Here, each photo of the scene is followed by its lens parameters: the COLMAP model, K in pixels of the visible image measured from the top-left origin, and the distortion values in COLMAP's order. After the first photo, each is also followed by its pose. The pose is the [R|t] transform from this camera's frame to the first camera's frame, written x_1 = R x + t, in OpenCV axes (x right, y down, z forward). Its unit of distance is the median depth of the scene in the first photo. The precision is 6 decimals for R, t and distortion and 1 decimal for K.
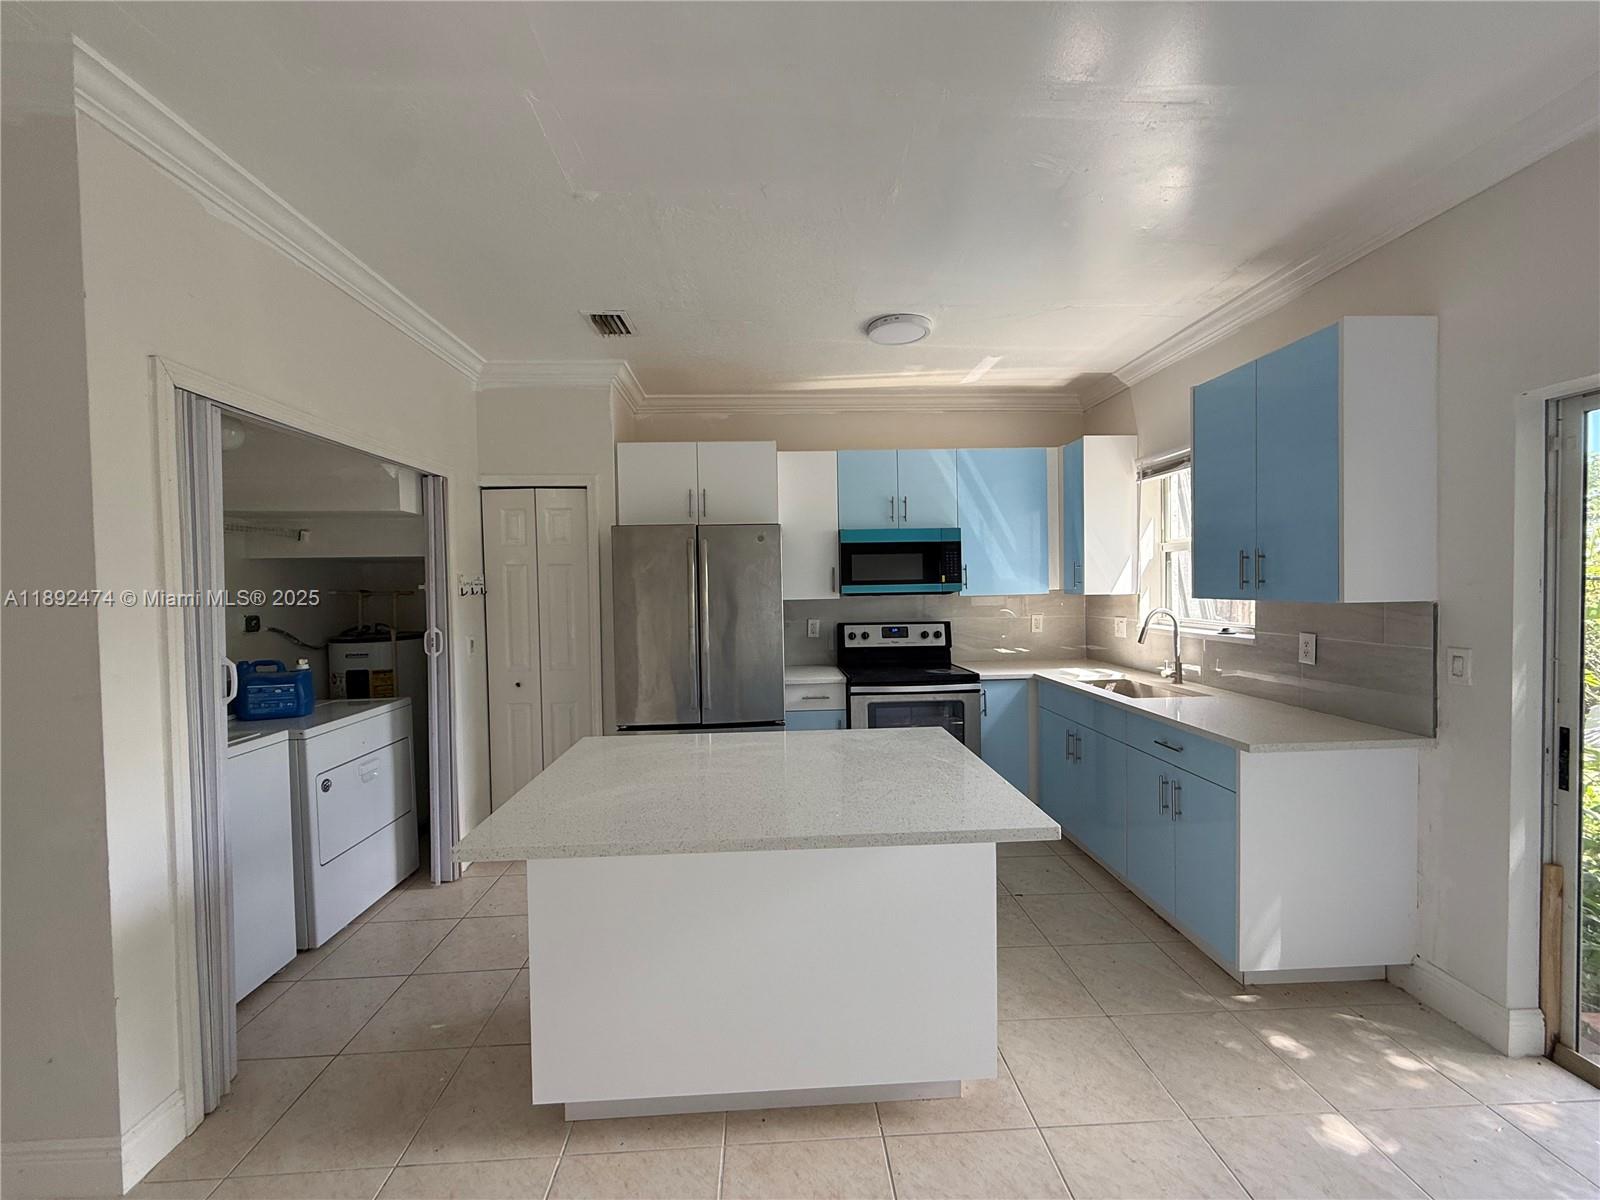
lens RADIAL K [[638.4, 0, 802.2], [0, 638.4, 598.8], [0, 0, 1]] dist [0.002440, 0.000121]
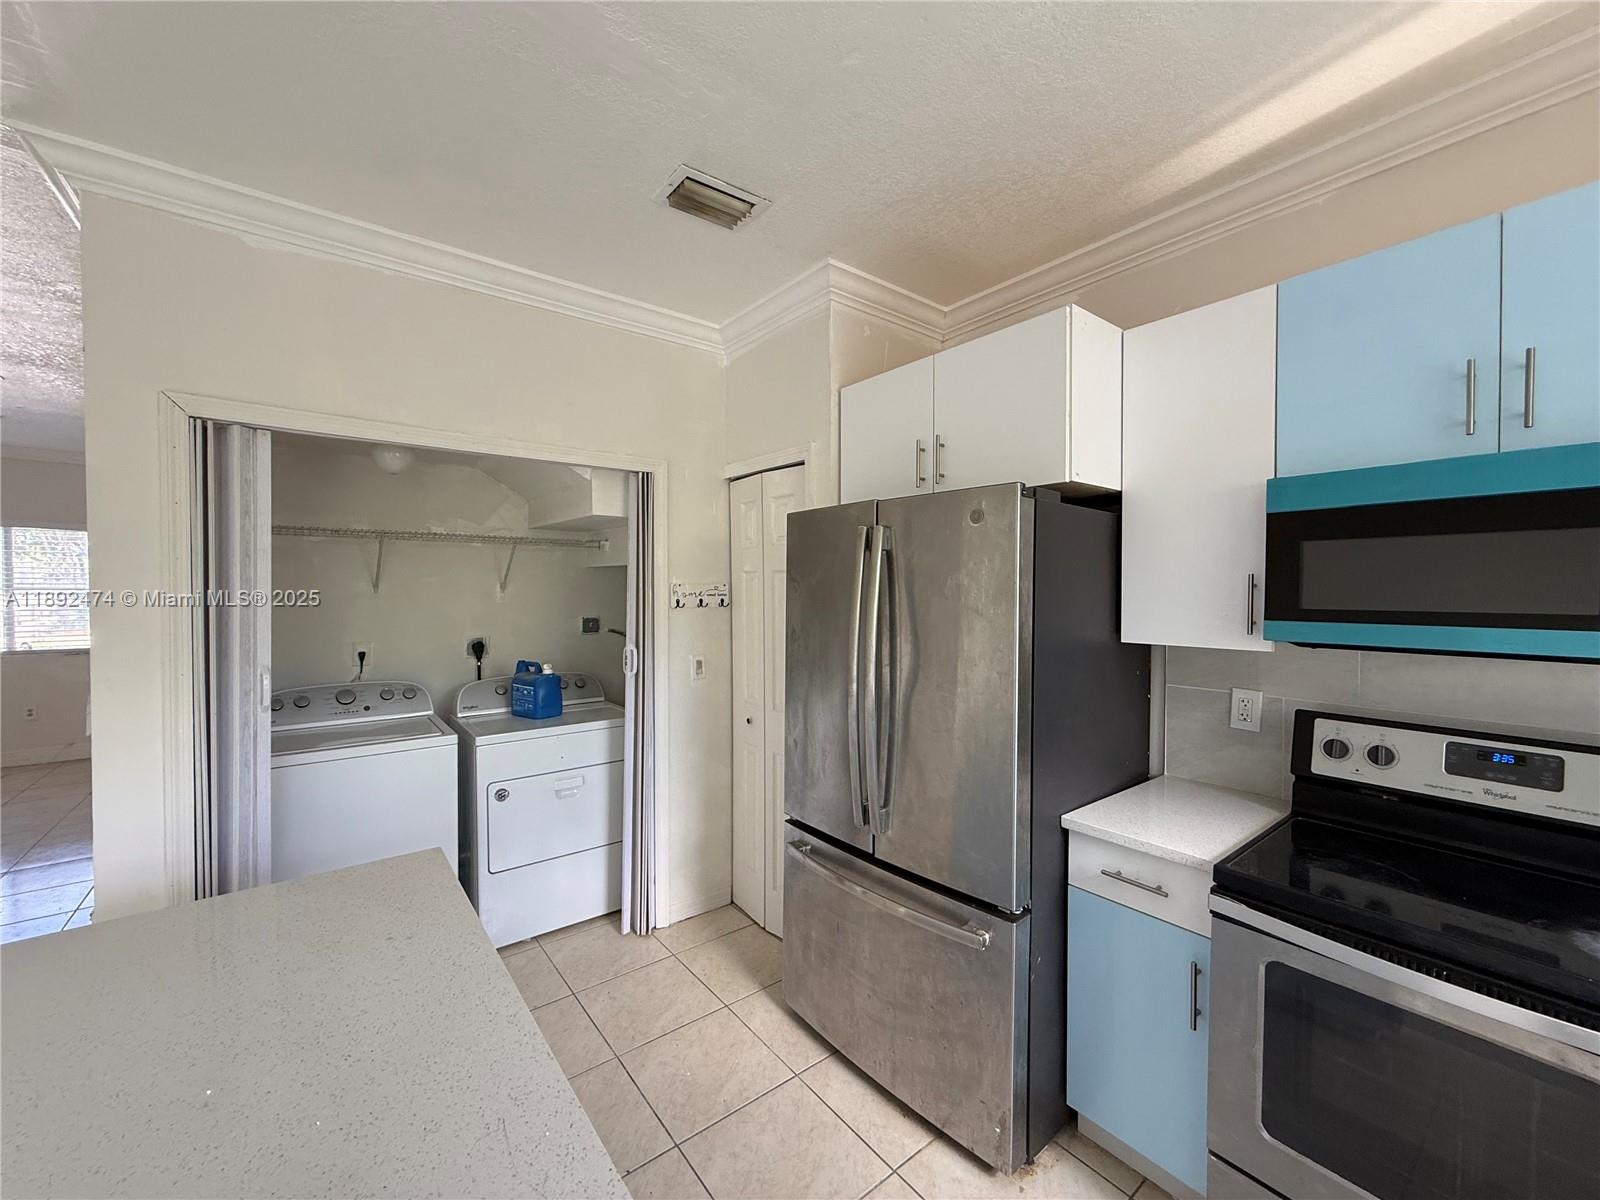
lens RADIAL K [[638.4, 0, 795.9], [0, 638.4, 599.1], [0, 0, 1]] dist [0.002440, 0.000121]
pose [[0.571537, 0.033340, -0.819898, 0.219195], [-0.030782, 0.999342, 0.019180, -0.032258], [0.819998, 0.014276, 0.572188, 0.530085]]
